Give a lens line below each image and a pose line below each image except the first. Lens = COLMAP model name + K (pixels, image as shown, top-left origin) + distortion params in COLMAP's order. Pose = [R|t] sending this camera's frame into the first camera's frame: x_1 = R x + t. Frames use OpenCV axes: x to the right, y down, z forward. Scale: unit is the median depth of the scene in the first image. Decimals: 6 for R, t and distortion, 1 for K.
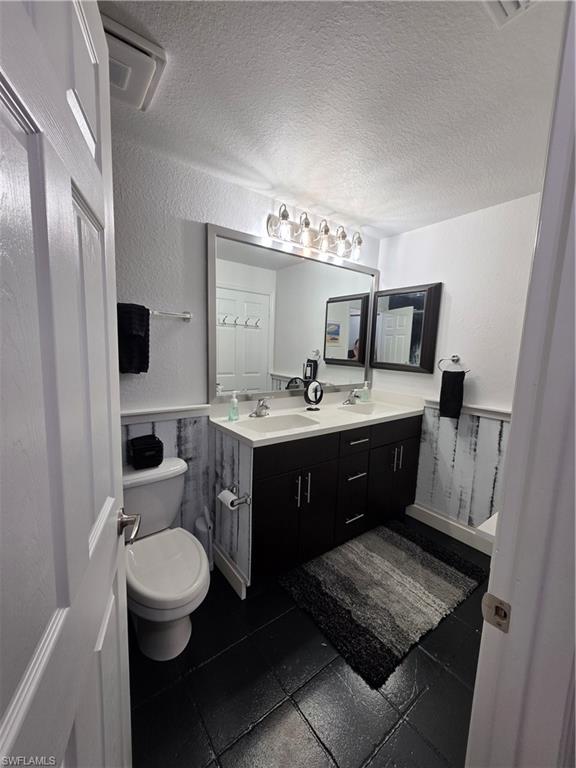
lens RADIAL K [[306.3, 0, 286.6], [0, 306.3, 391.0], [0, 0, 1]] dist [0.000190, -0.000002]
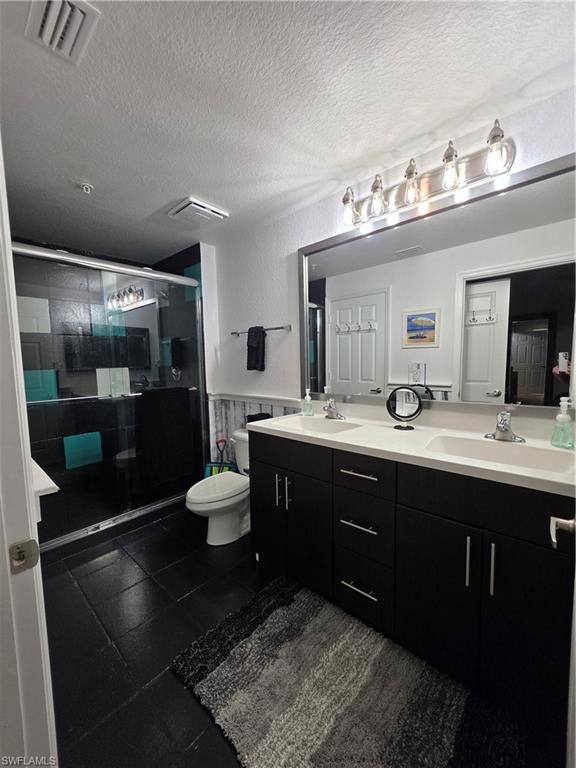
lens RADIAL K [[306.6, 0, 288.0], [0, 306.6, 384.0], [0, 0, 1]] dist [-0.000317, -0.000128]
pose [[0.194448, 0.045005, -0.979880, 0.892454], [-0.099100, 0.994737, 0.026022, -0.038552], [0.975894, 0.092046, 0.197885, 0.721745]]
